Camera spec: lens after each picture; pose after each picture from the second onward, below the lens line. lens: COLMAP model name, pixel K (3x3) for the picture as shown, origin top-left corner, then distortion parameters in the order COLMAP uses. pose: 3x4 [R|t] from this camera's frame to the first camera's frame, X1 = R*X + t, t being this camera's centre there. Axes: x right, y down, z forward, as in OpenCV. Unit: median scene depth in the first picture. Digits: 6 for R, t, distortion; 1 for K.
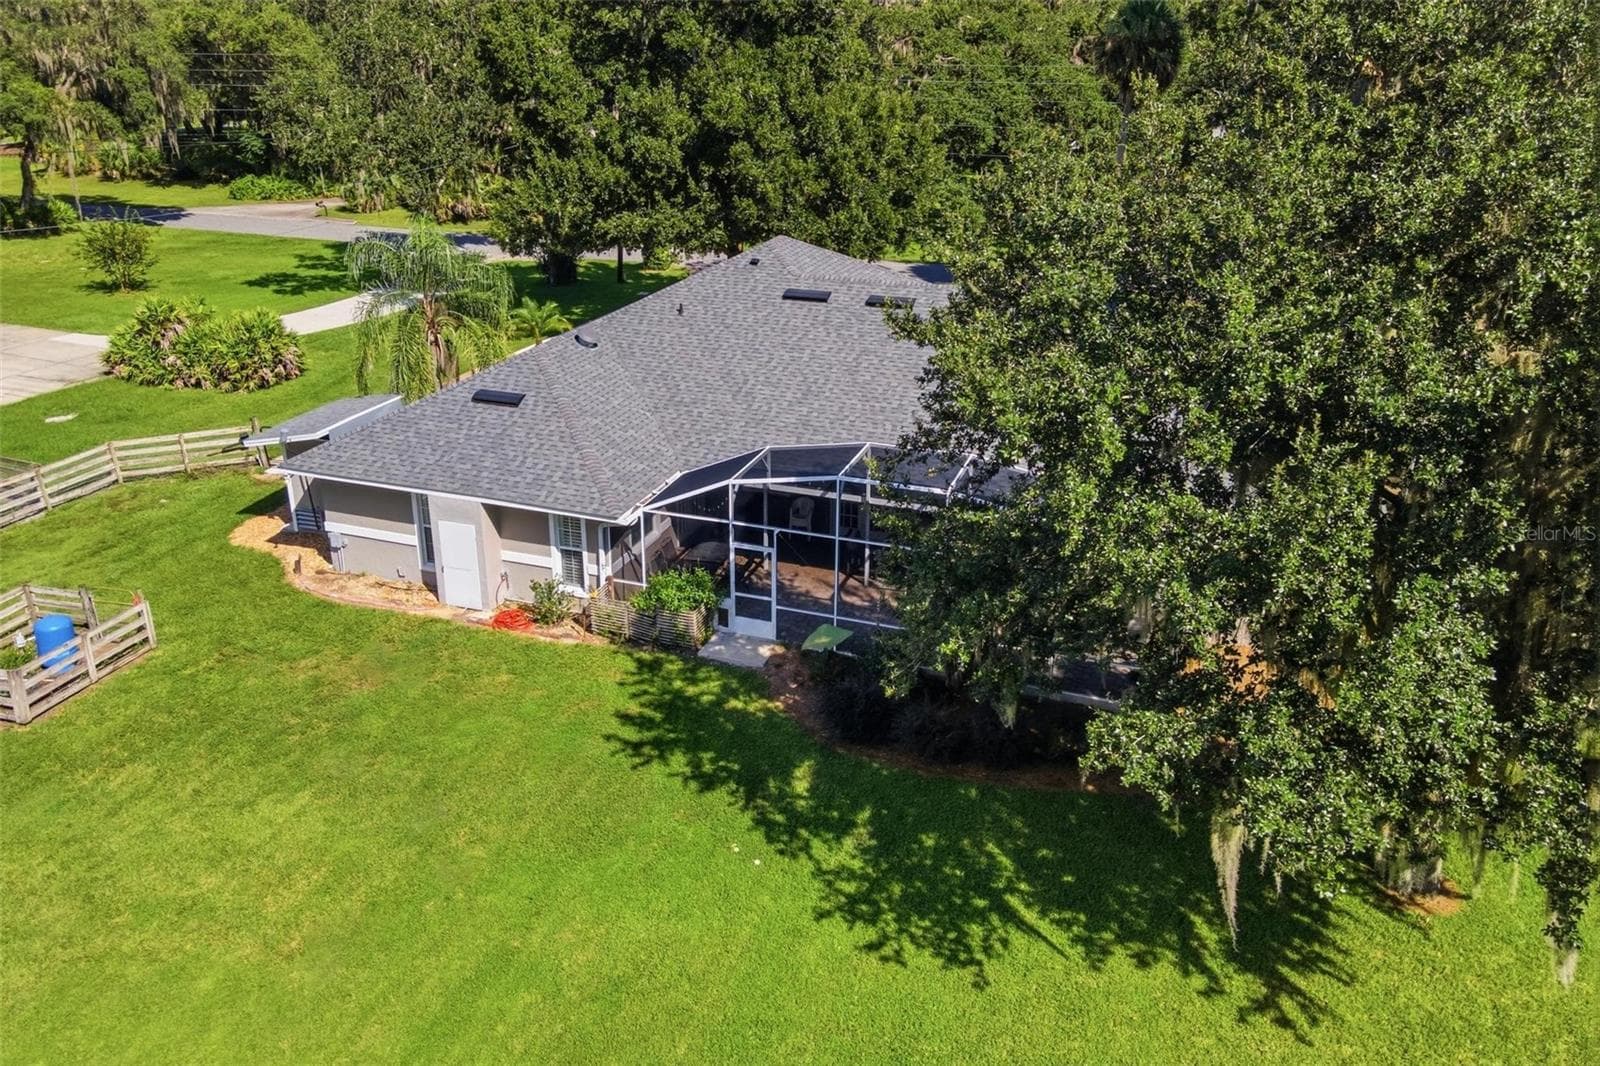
lens RADIAL K [[1171.7, 0, 796.2], [0, 1171.7, 537.1], [0, 0, 1]] dist [0.030793, -0.000798]
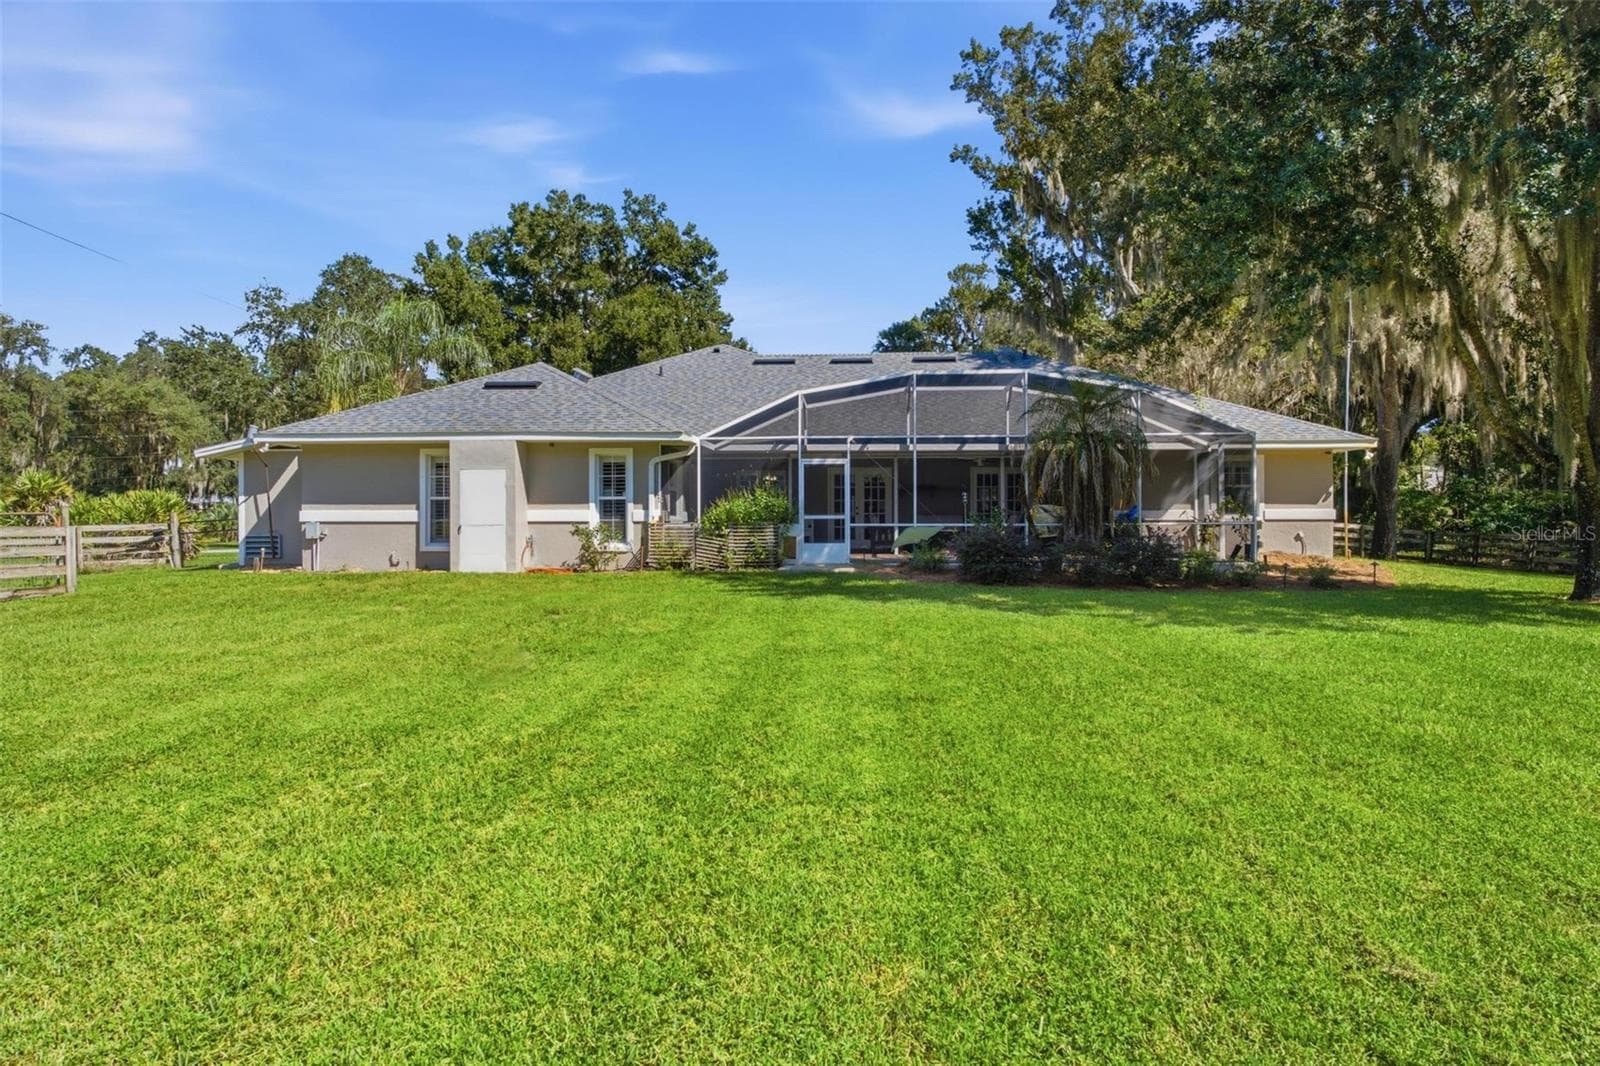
lens RADIAL K [[890.3, 0, 800.0], [0, 890.3, 533.0], [0, 0, 1]] dist [-0.000129, 0.000847]
pose [[0.960140, -0.016048, 0.279058, -0.247298], [0.120636, 0.924375, -0.361909, 0.308375], [-0.252146, 0.381148, 0.889465, 0.351043]]
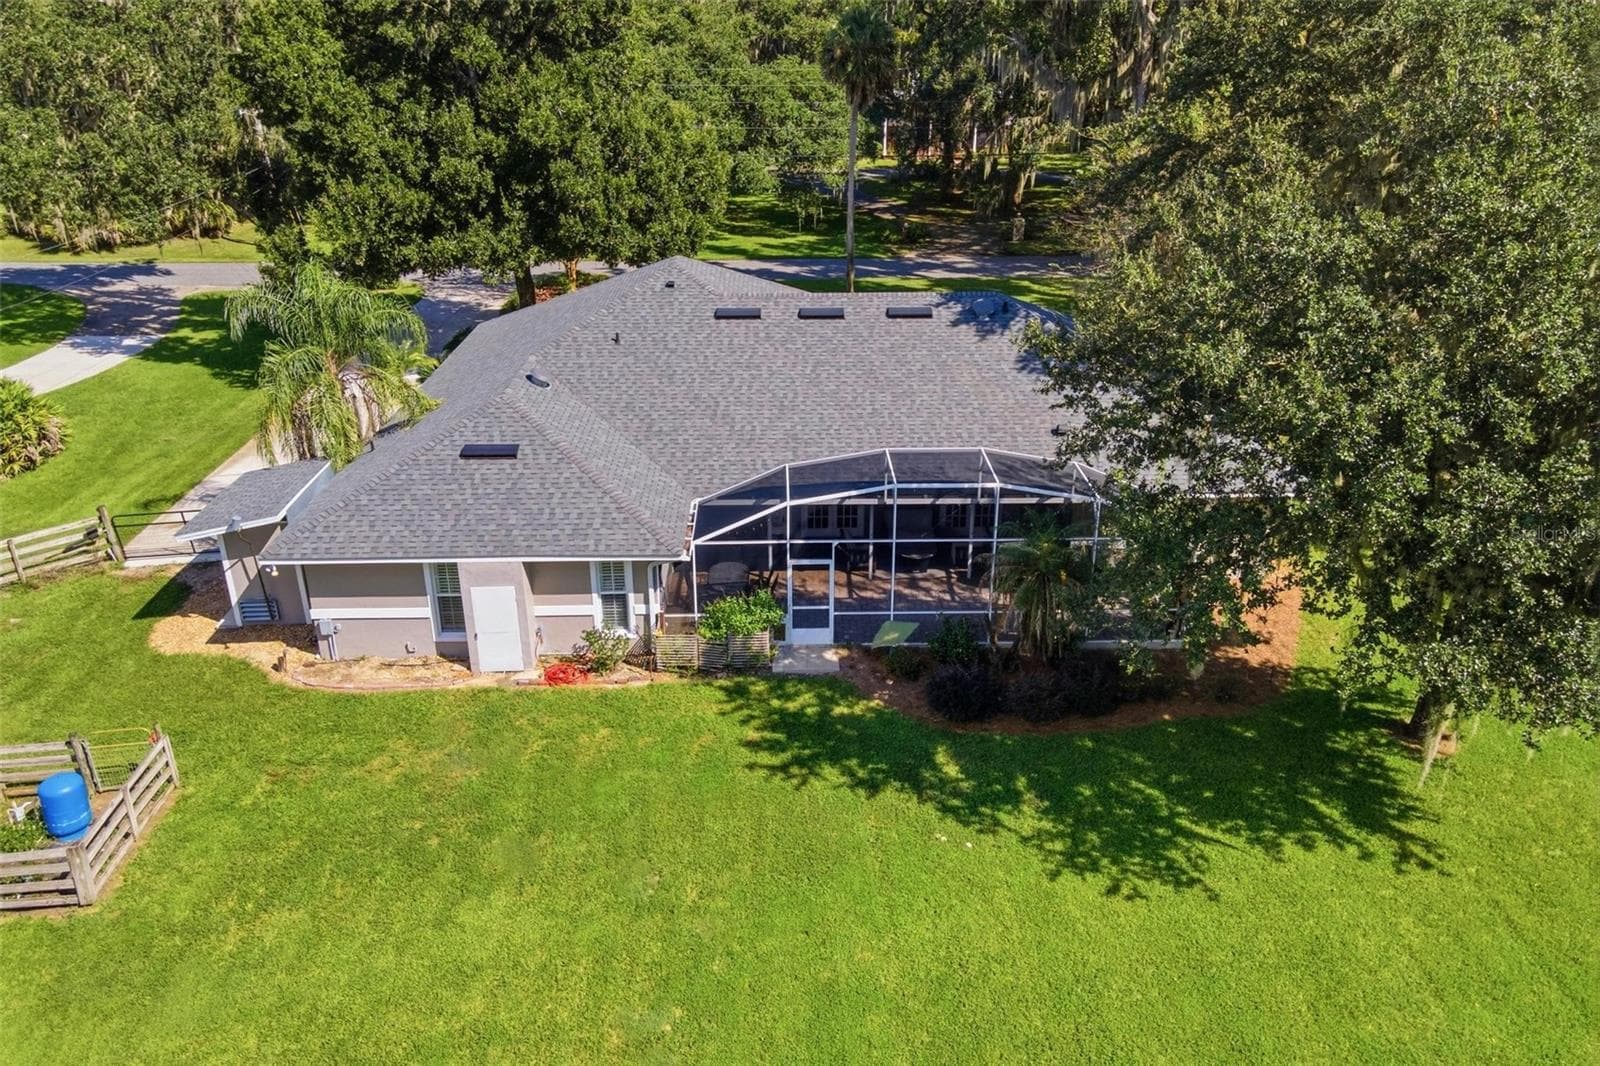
lens RADIAL K [[1128.6, 0, 819.4], [0, 1128.6, 542.5], [0, 0, 1]] dist [0.033806, 0.006014]
pose [[0.930520, -0.157096, 0.330837, -0.341171], [0.147923, 0.987583, 0.052896, -0.057086], [-0.335039, -0.000282, 0.942204, 0.038414]]
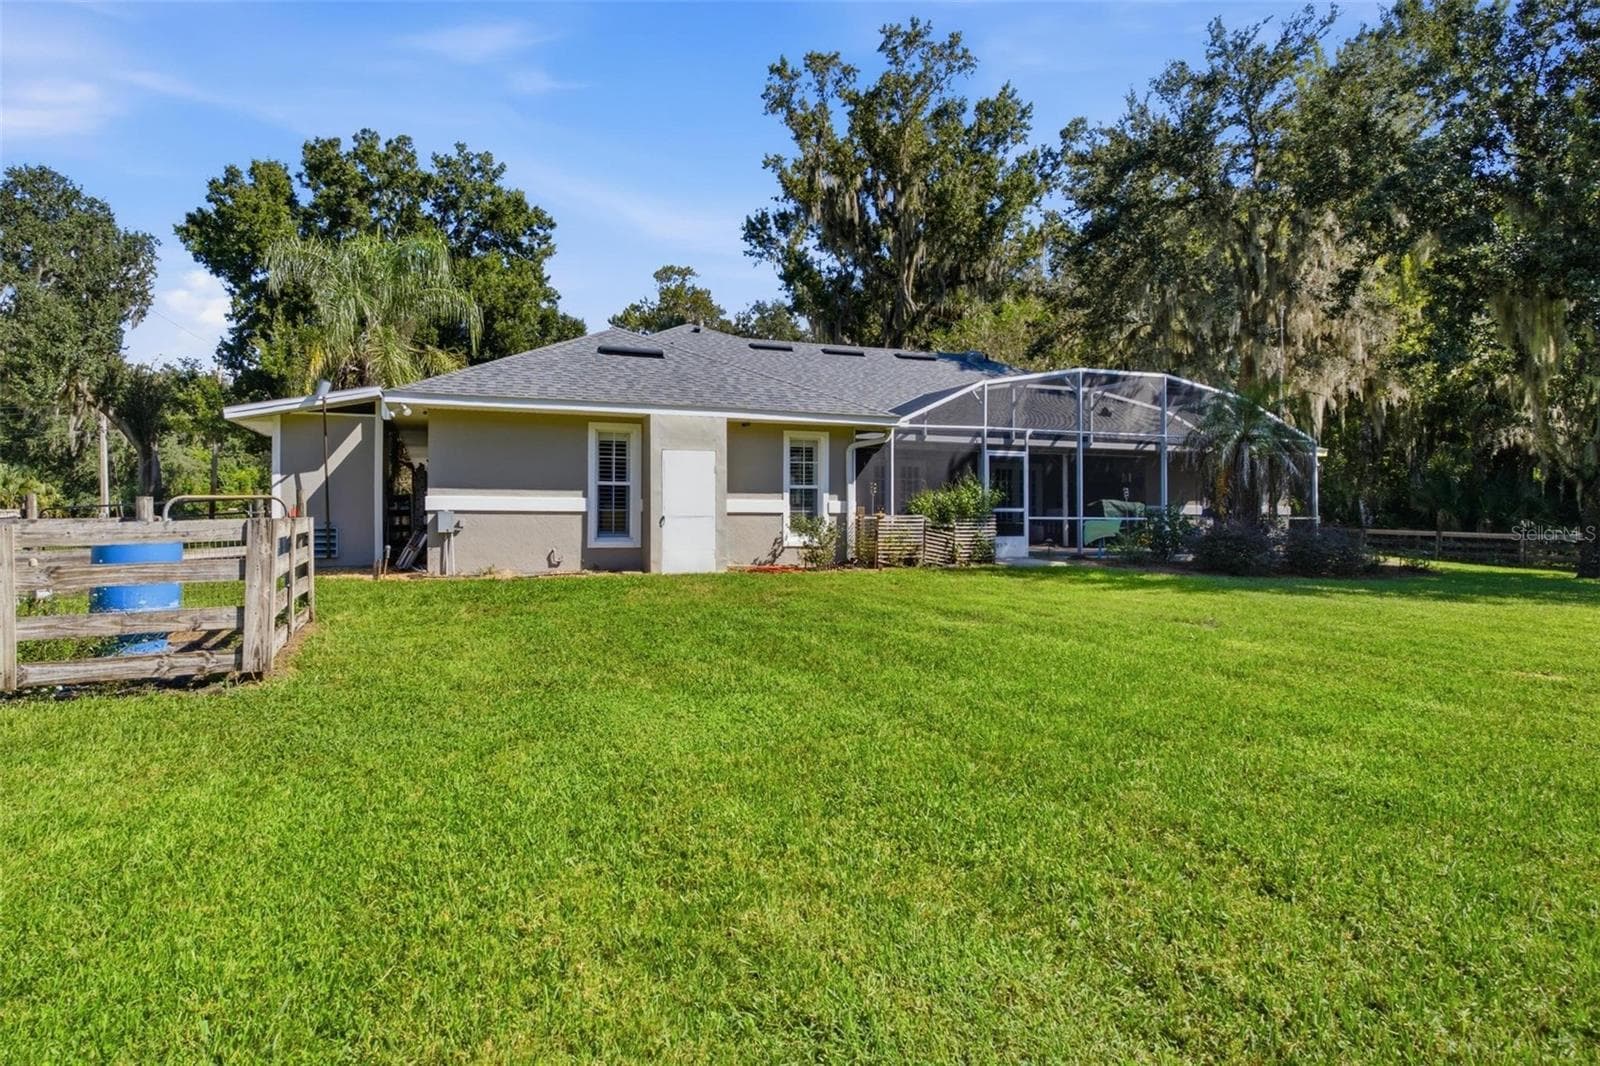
lens RADIAL K [[824.8, 0, 742.4], [0, 824.8, 526.8], [0, 0, 1]] dist [-0.000017, -0.000394]
pose [[0.790056, -0.020291, 0.612699, -0.587141], [0.240969, 0.929281, -0.279947, 0.189855], [-0.563689, 0.368815, 0.739074, 0.606409]]
